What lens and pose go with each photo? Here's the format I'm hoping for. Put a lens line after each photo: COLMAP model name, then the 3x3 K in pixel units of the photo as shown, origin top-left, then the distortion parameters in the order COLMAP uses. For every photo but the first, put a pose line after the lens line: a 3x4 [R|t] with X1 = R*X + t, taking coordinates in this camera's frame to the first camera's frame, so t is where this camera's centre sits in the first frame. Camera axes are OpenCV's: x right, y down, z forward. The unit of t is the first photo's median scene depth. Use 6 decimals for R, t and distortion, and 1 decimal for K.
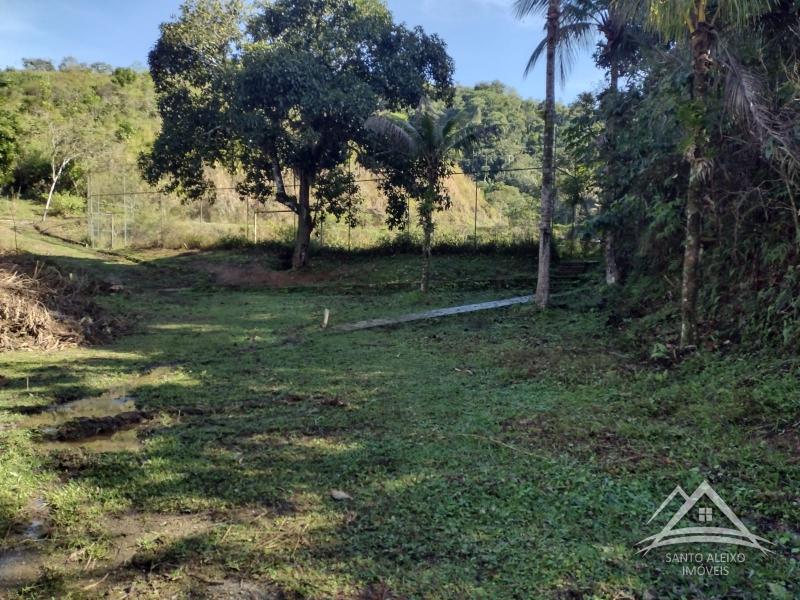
lens RADIAL K [[602.9, 0, 400.0], [0, 602.9, 300.0], [0, 0, 1]] dist [0.007912, -0.004011]
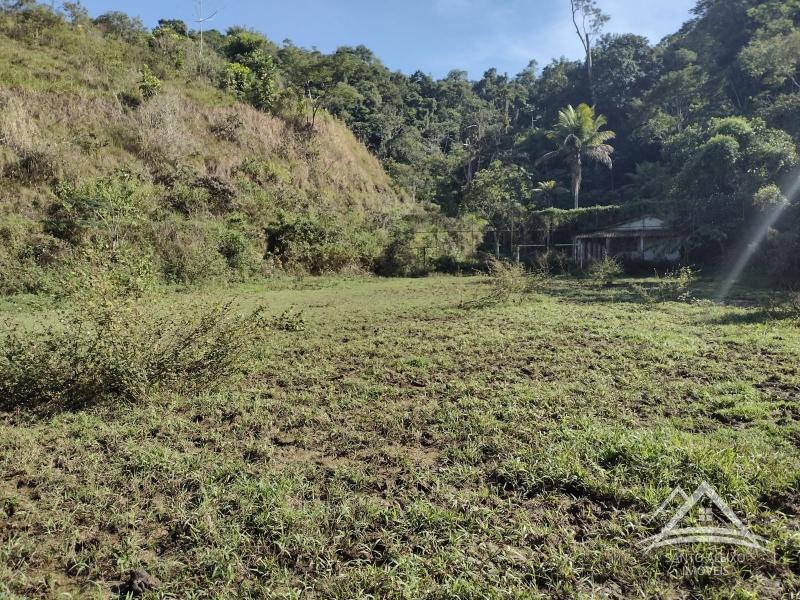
lens RADIAL K [[602.9, 0, 400.0], [0, 602.9, 300.0], [0, 0, 1]] dist [0.007912, -0.004011]
pose [[0.970587, -0.048948, 0.235721, -0.012136], [0.046443, 0.998790, 0.016172, -0.041690], [-0.236227, -0.004749, 0.971686, 0.372868]]
